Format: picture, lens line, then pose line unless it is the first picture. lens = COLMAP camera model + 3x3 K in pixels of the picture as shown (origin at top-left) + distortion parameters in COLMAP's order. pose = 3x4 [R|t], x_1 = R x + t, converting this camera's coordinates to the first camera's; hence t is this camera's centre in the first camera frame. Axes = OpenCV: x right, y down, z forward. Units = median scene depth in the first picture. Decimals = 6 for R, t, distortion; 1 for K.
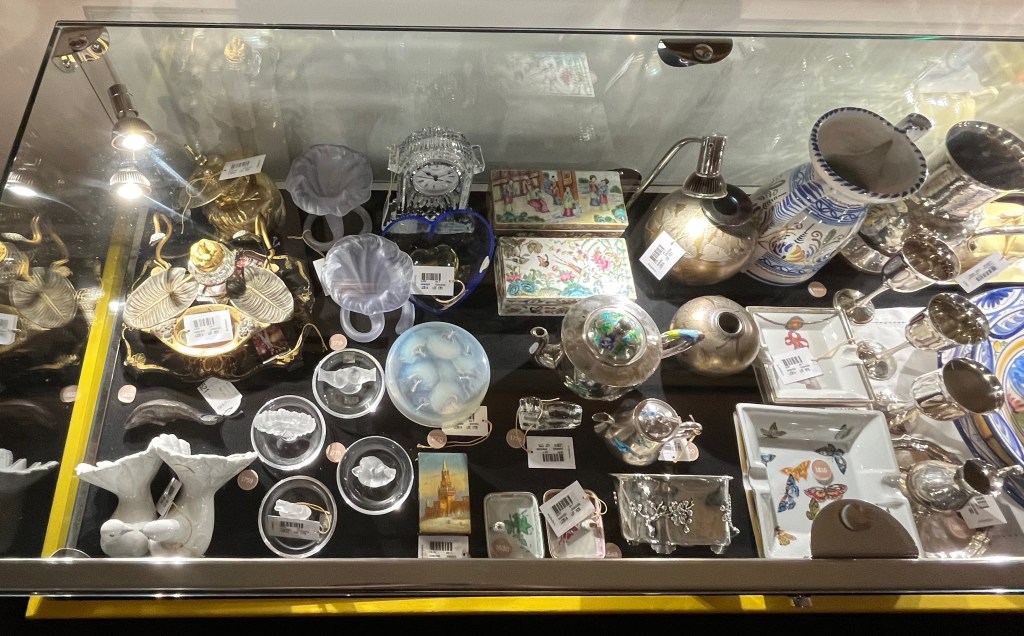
lens RADIAL K [[561.7, 0, 512.3], [0, 561.7, 311.0], [0, 0, 1]] dist [-0.004046, -0.001493]
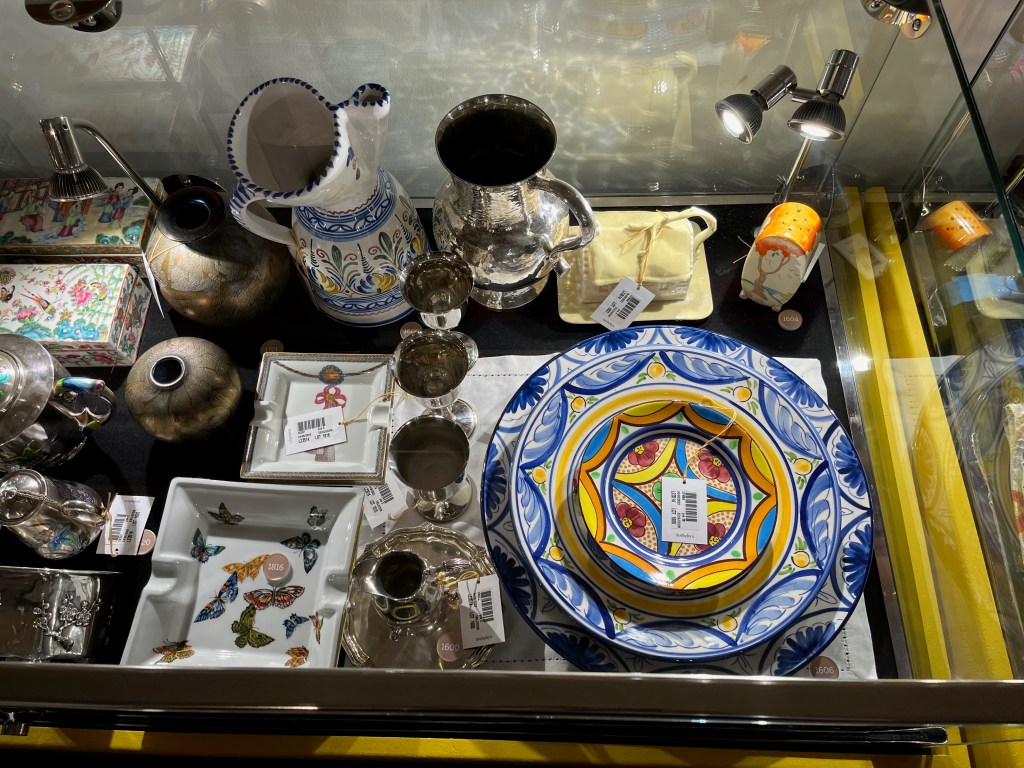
lens RADIAL K [[727.5, 0, 511.7], [0, 727.5, 389.7], [0, 0, 1]] dist [0.003366, -0.003667]
pose [[0.998849, -0.001226, -0.047940, 0.798984], [0.001483, 0.999985, 0.005320, 0.037598], [0.047933, -0.005385, 0.998836, 0.042482]]
